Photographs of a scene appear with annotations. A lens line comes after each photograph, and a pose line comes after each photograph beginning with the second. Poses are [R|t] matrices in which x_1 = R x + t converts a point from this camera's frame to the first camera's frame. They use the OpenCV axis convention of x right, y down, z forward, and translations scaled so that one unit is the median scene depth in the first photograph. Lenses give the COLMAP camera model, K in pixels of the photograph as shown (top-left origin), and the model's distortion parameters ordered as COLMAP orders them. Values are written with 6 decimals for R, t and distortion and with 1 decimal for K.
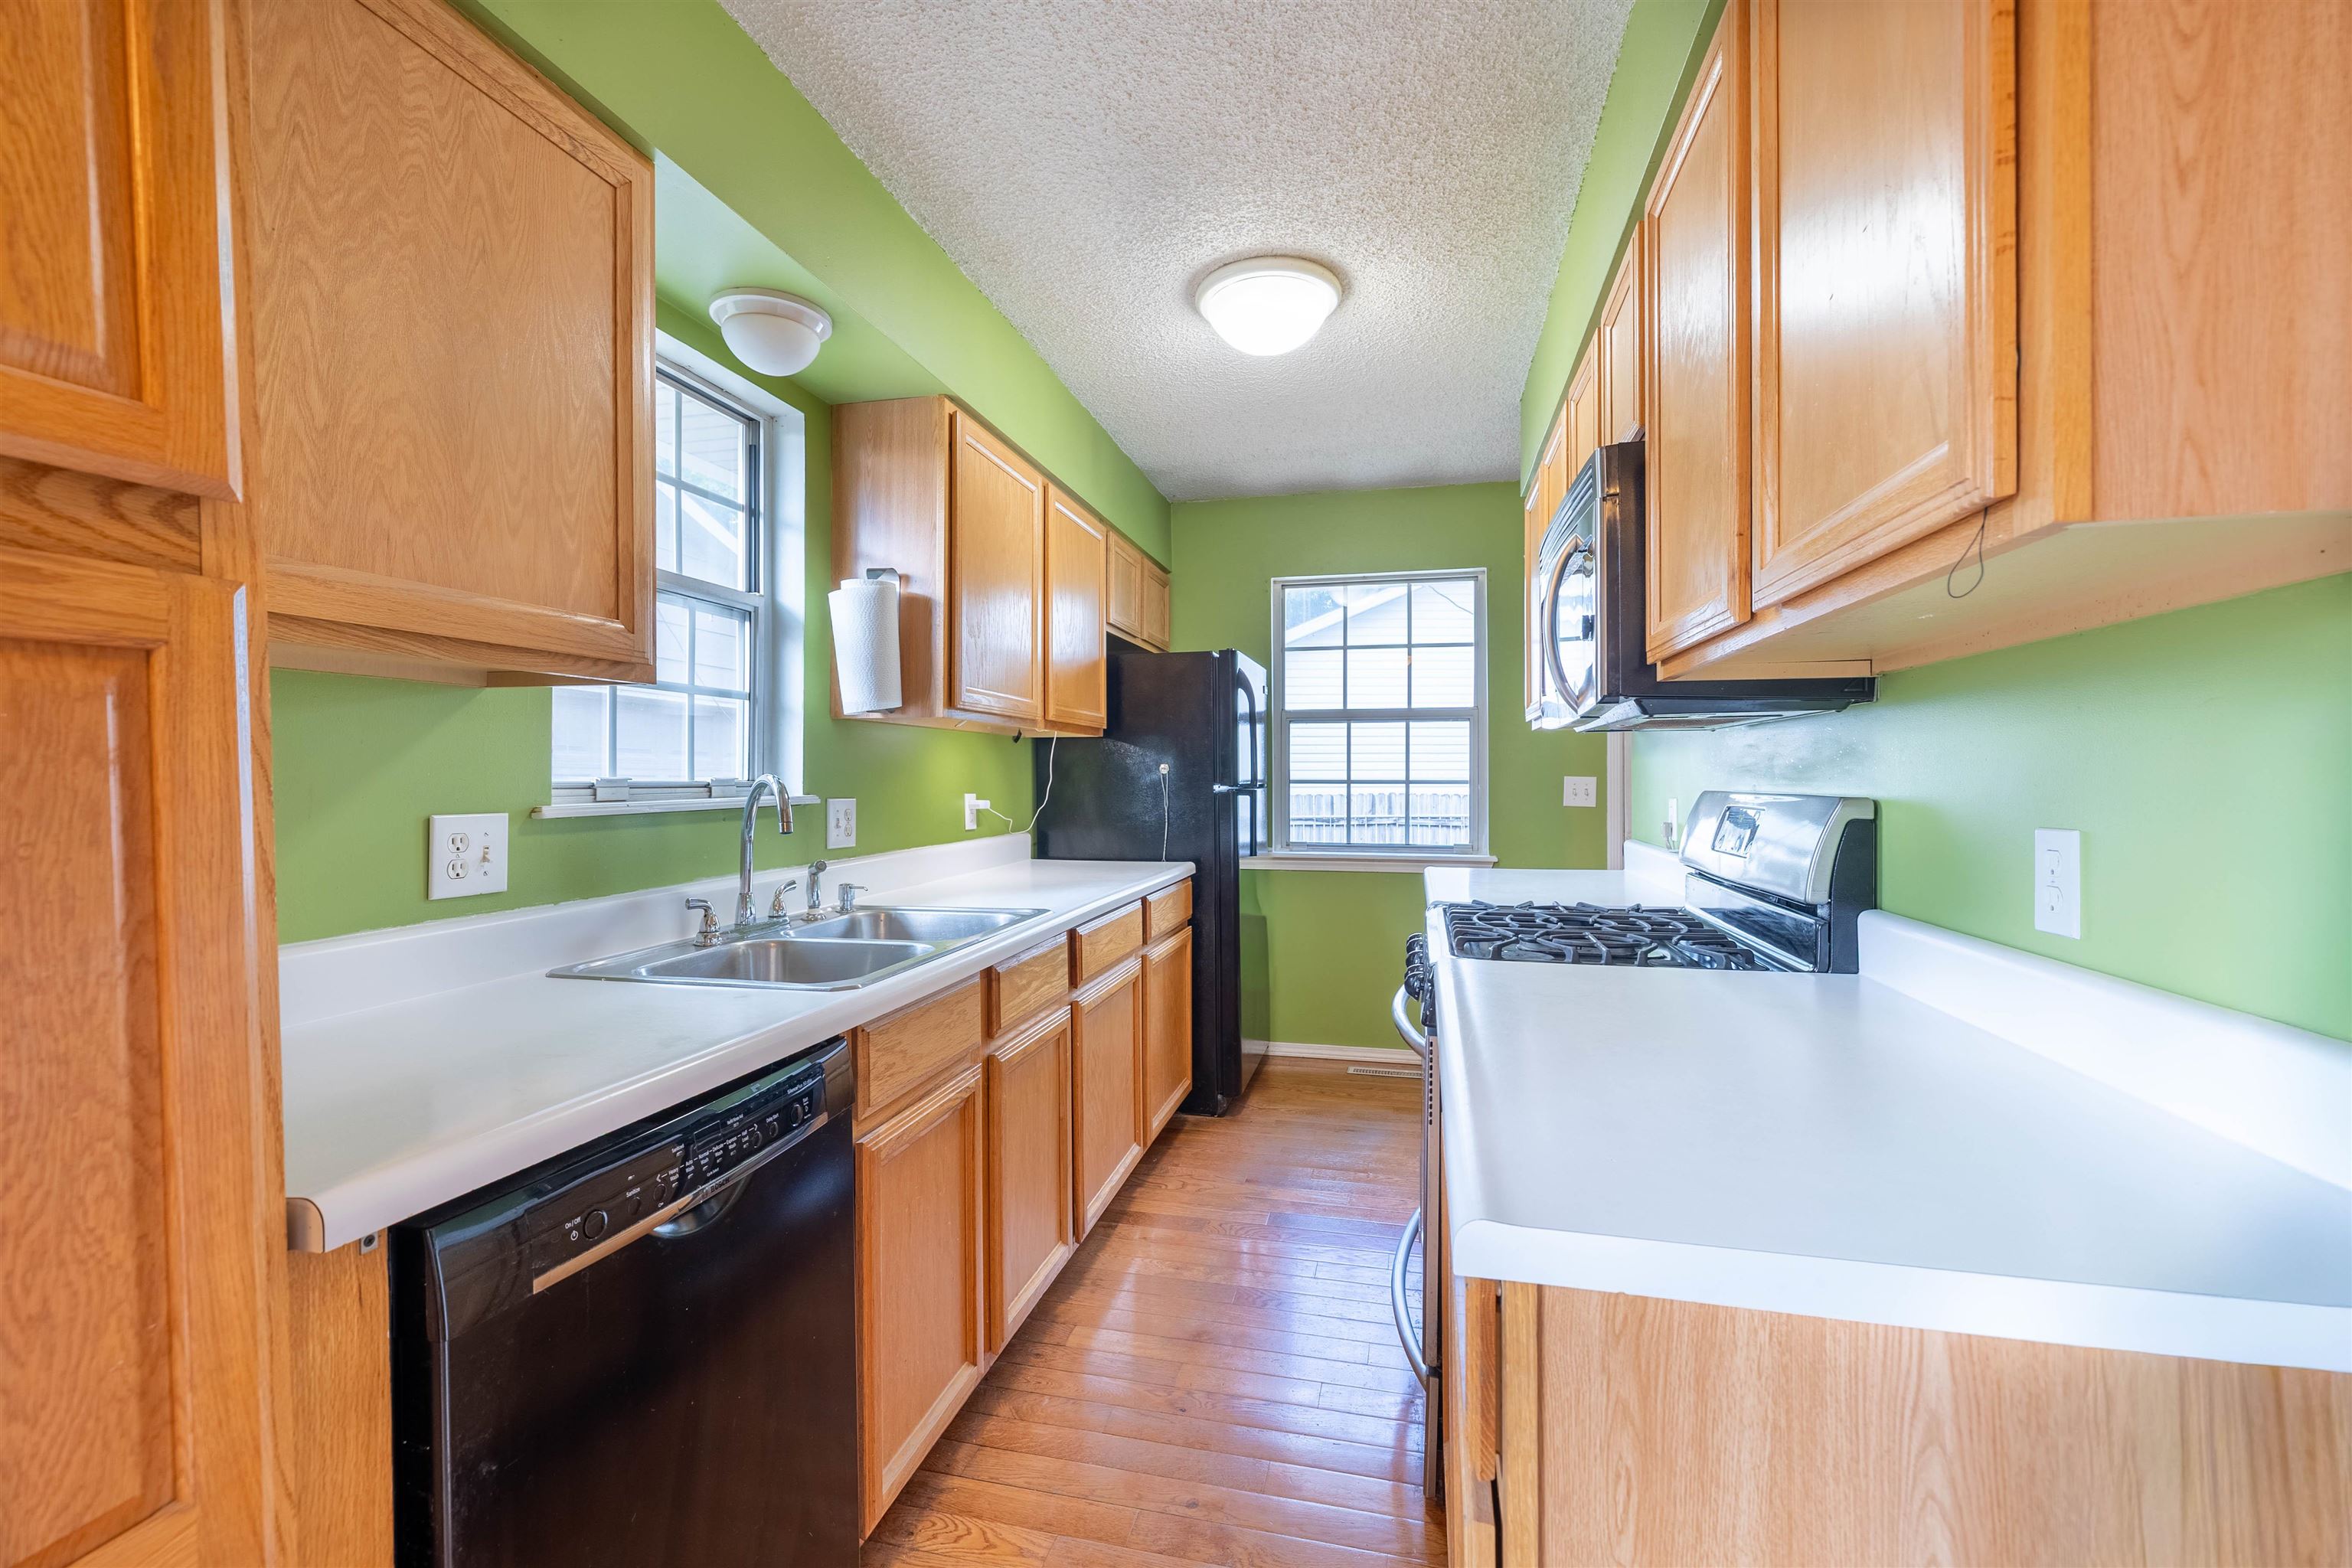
lens RADIAL K [[999.1, 0, 1189.5], [0, 999.1, 772.4], [0, 0, 1]] dist [0.001203, -0.001116]
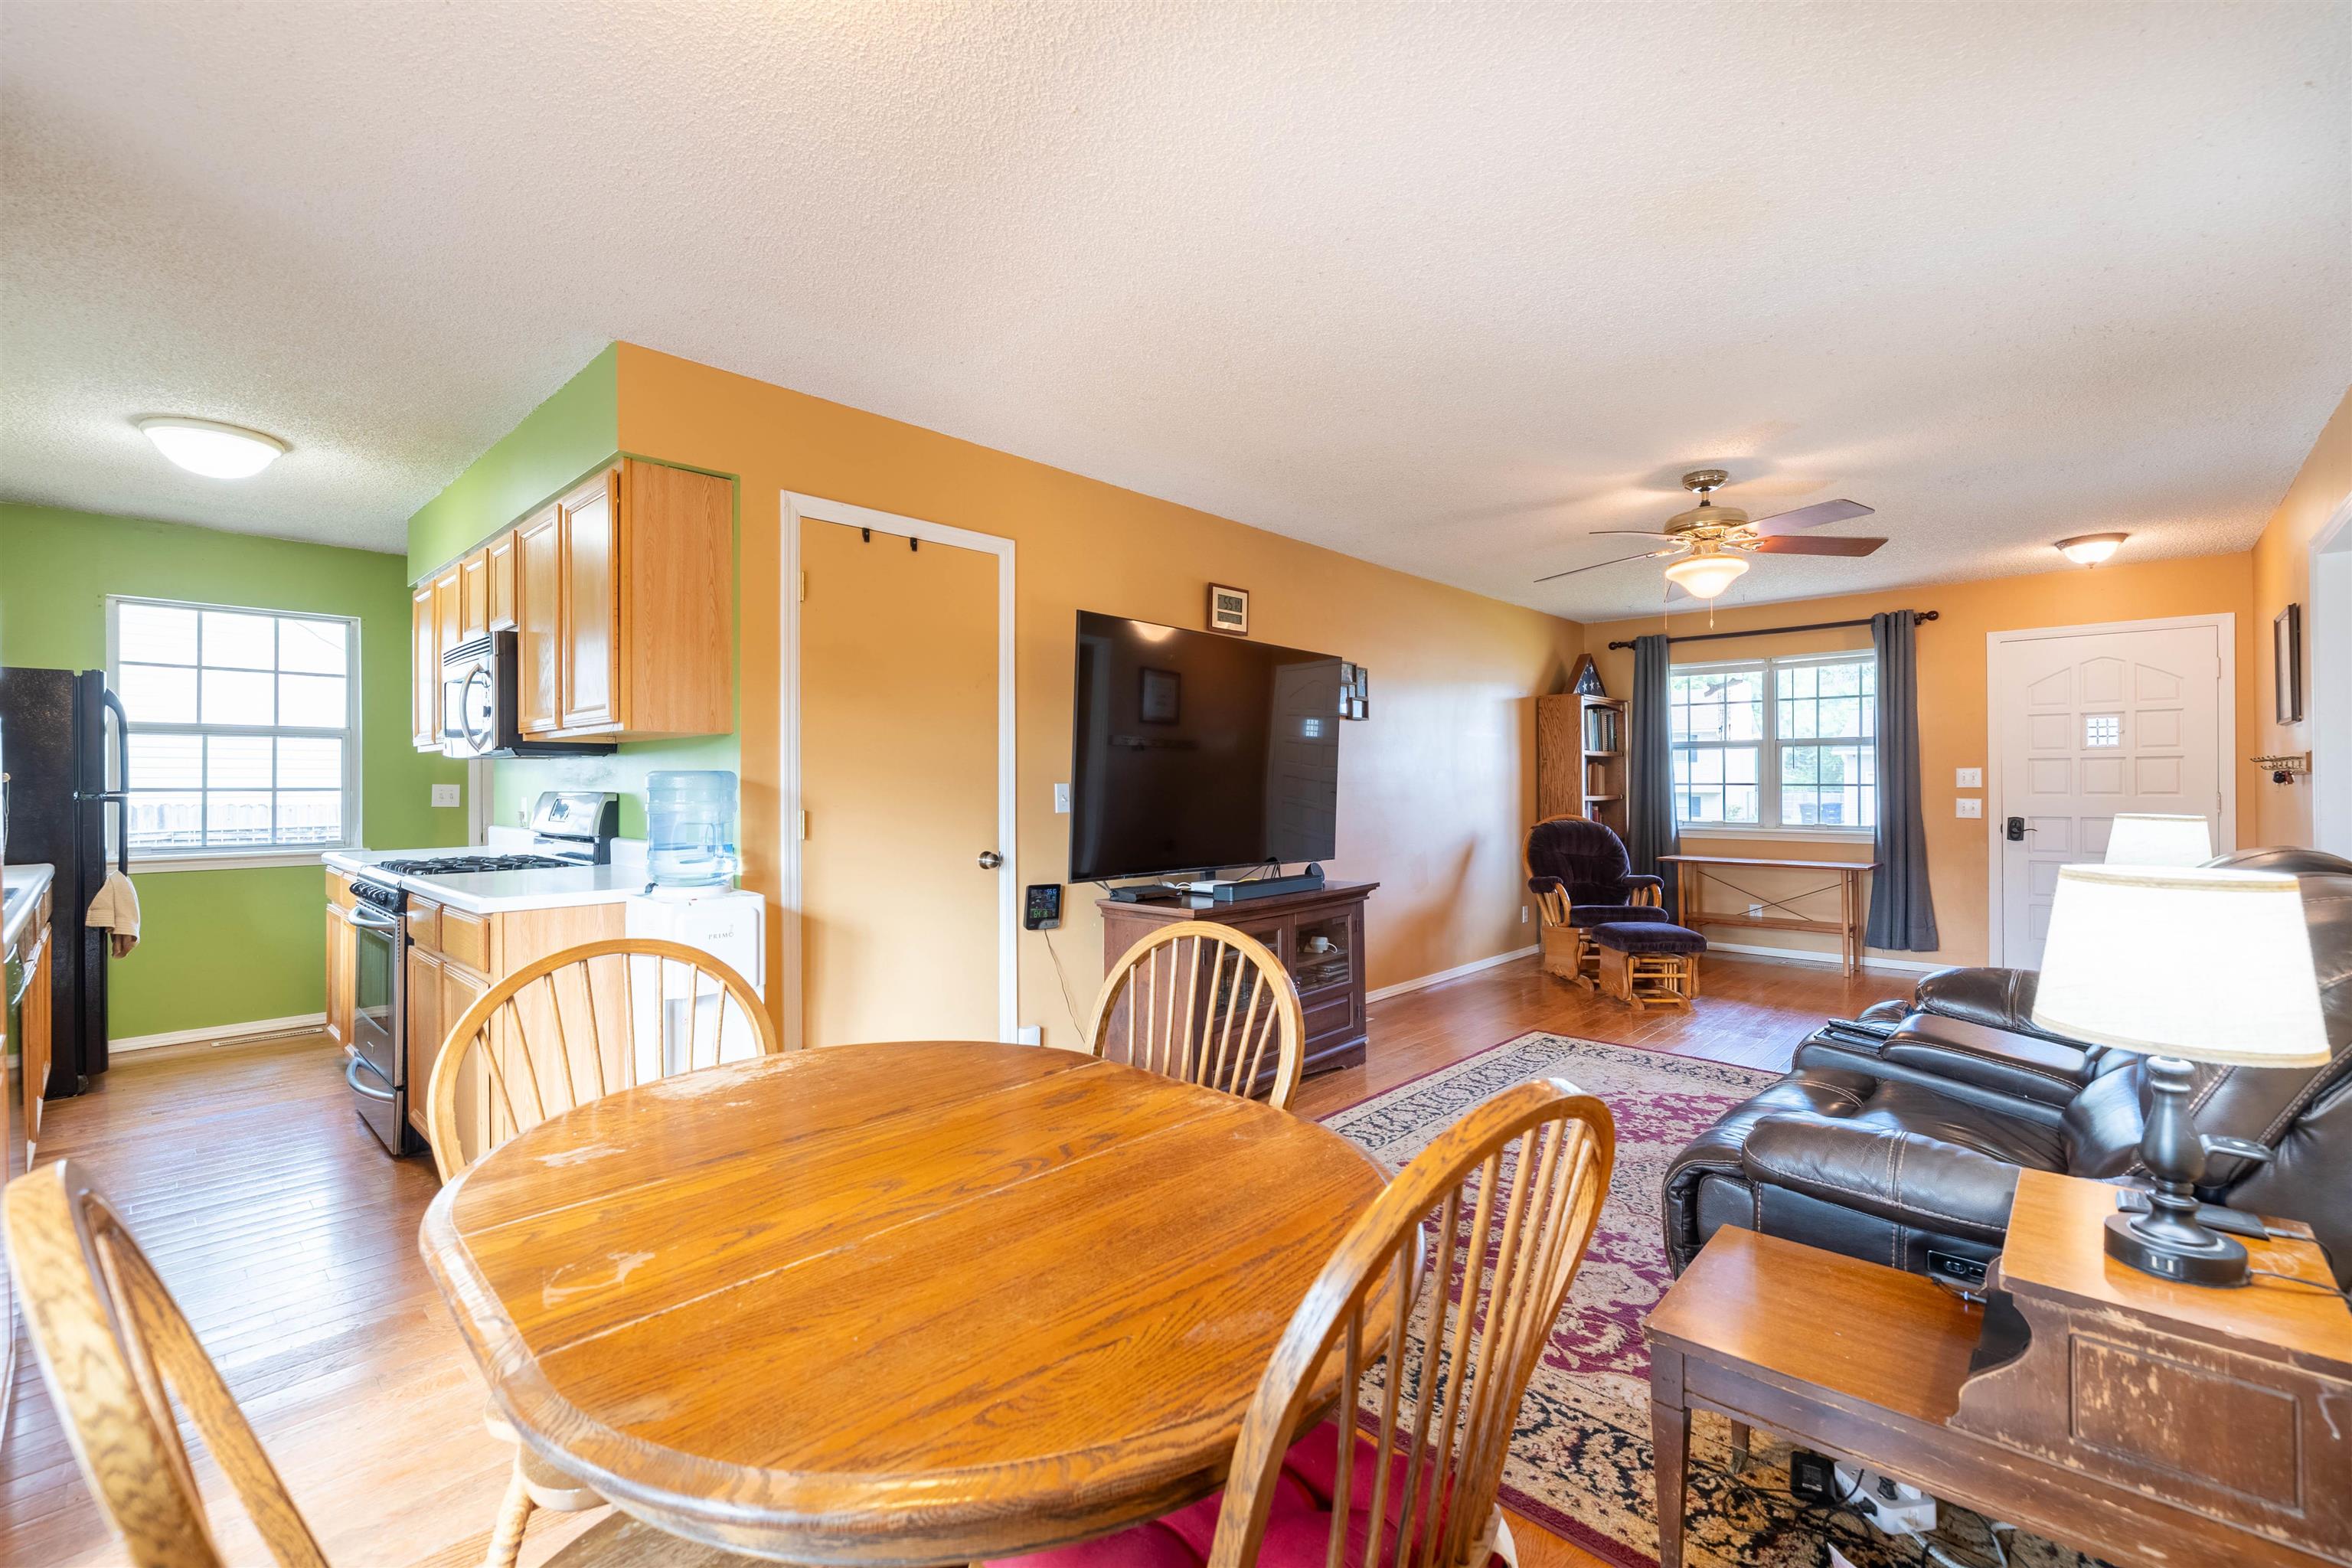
lens RADIAL K [[999.1, 0, 1172.6], [0, 999.1, 780.2], [0, 0, 1]] dist [0.001203, -0.001116]
pose [[0.507031, 0.002243, 0.861925, -0.315386], [-0.001666, 0.999997, -0.001623, -0.001053], [-0.861926, -0.000613, 0.507034, -0.605638]]
